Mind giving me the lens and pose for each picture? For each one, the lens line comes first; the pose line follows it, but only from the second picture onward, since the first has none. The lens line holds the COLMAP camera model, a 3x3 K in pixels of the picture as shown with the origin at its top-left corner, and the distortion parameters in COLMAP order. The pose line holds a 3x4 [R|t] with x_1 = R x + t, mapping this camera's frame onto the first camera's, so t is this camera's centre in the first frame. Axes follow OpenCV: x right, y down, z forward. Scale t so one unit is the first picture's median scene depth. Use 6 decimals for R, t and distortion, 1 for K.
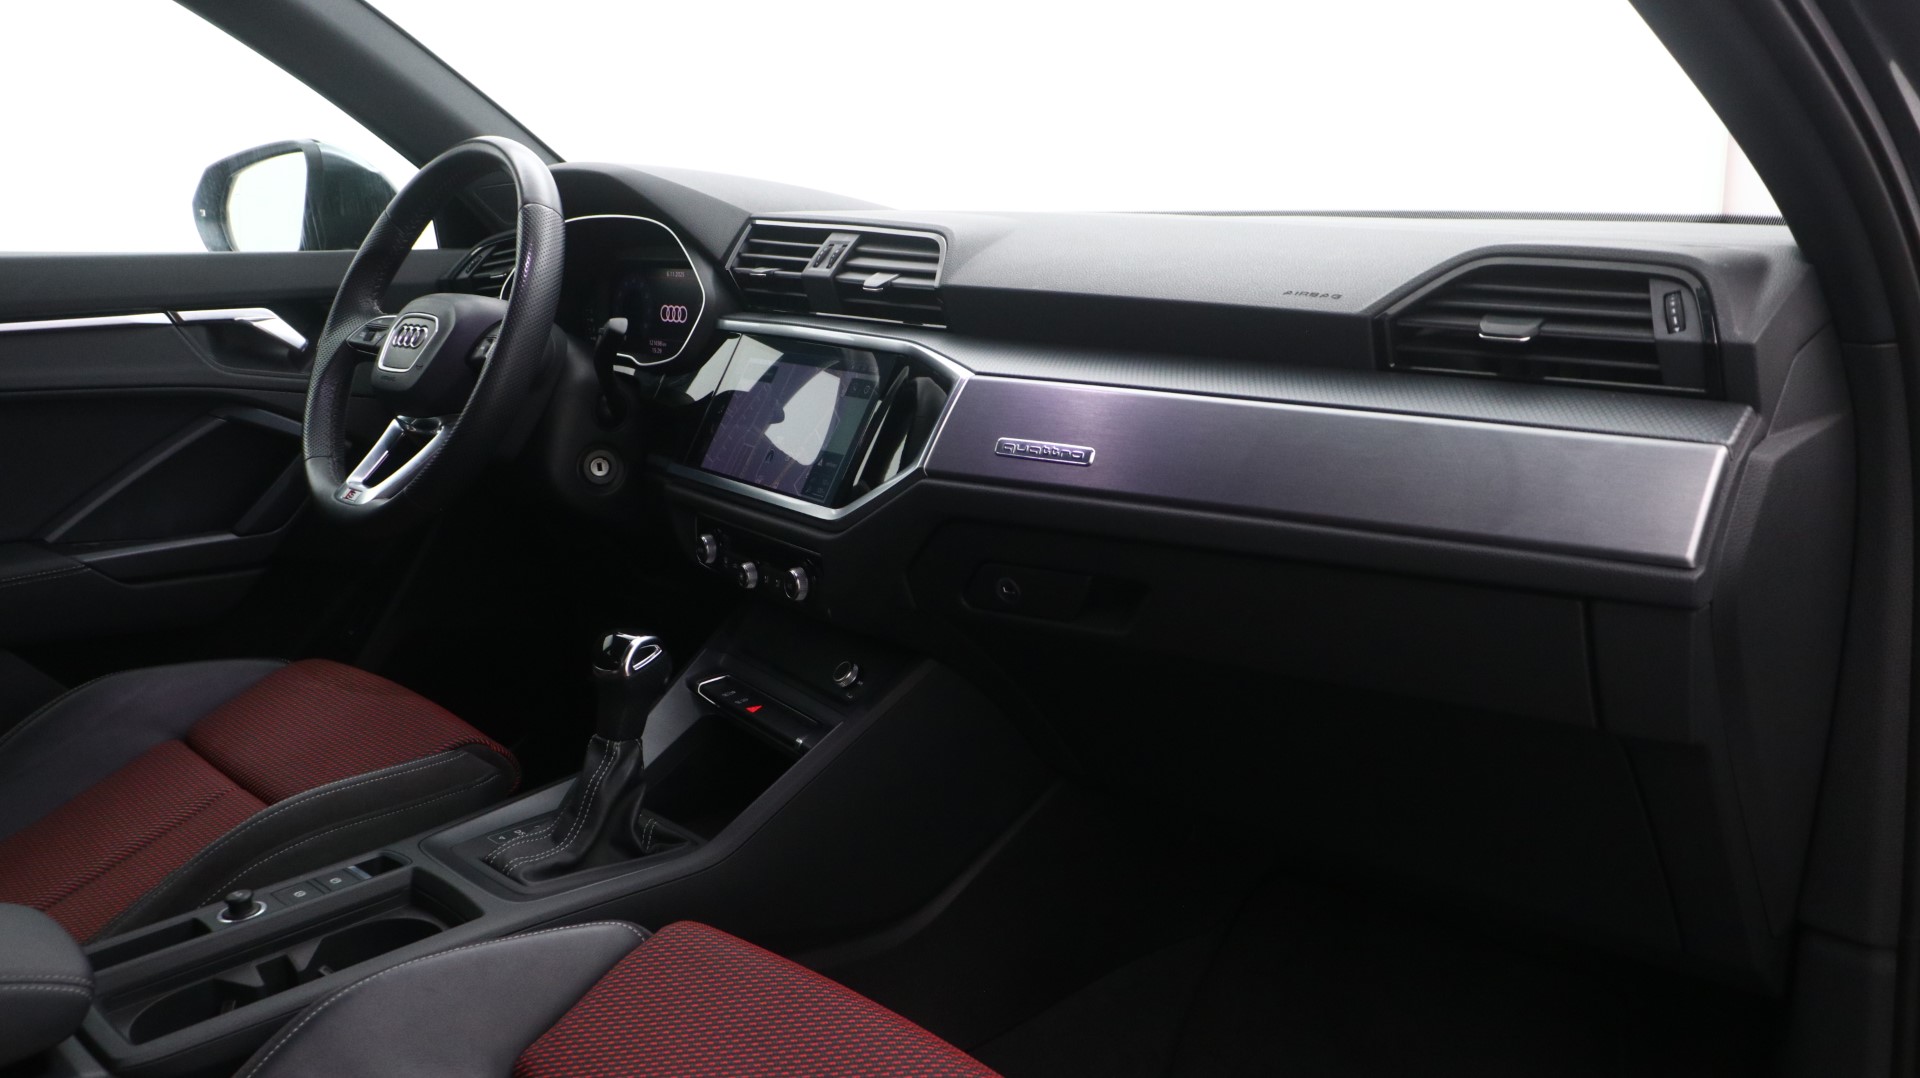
lens RADIAL K [[1495.5, 0, 960.0], [0, 1495.5, 539.0], [0, 0, 1]] dist [-0.046417, 0.001991]
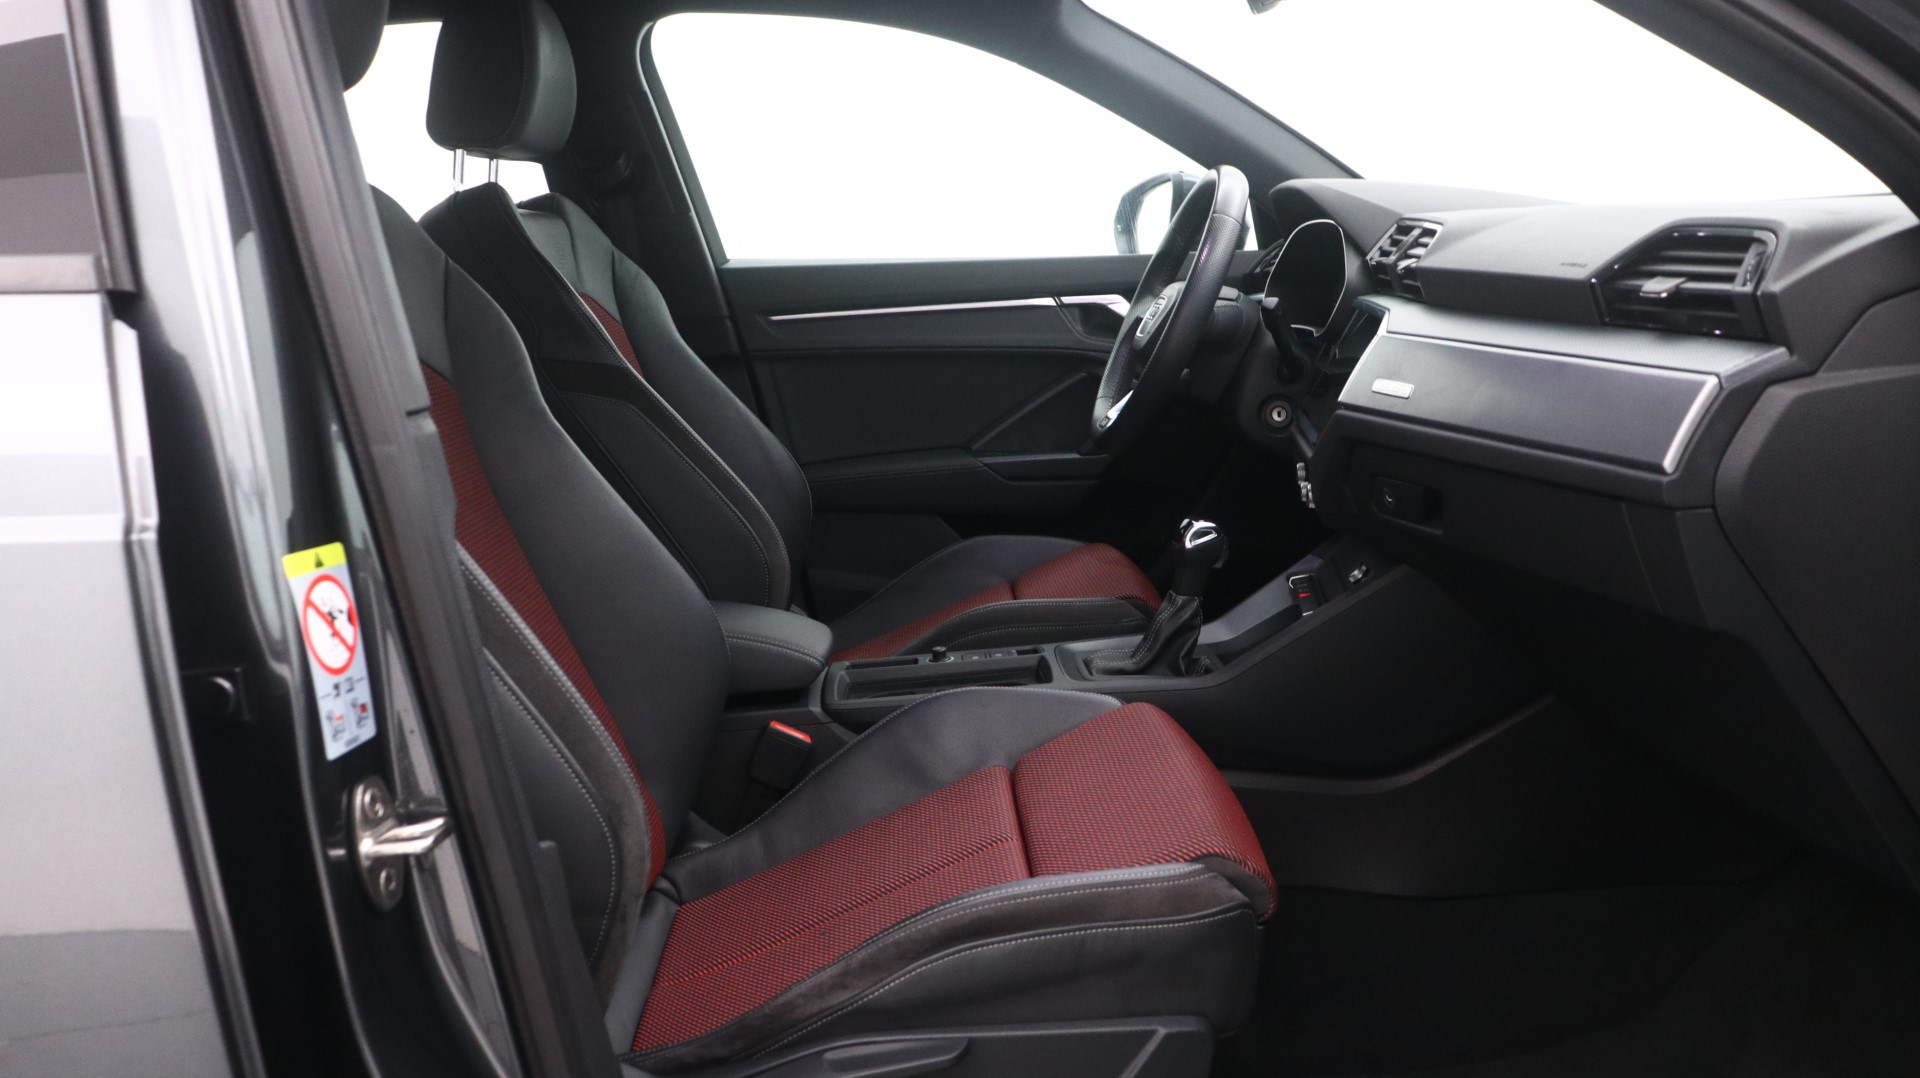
lens RADIAL K [[1495.5, 0, 960.0], [0, 1495.5, 539.0], [0, 0, 1]] dist [-0.046417, 0.001991]
pose [[0.730665, 0.102324, -0.675025, 0.458121], [-0.108300, 0.993558, 0.033382, 0.048102], [0.674092, 0.048714, 0.737040, -0.146903]]
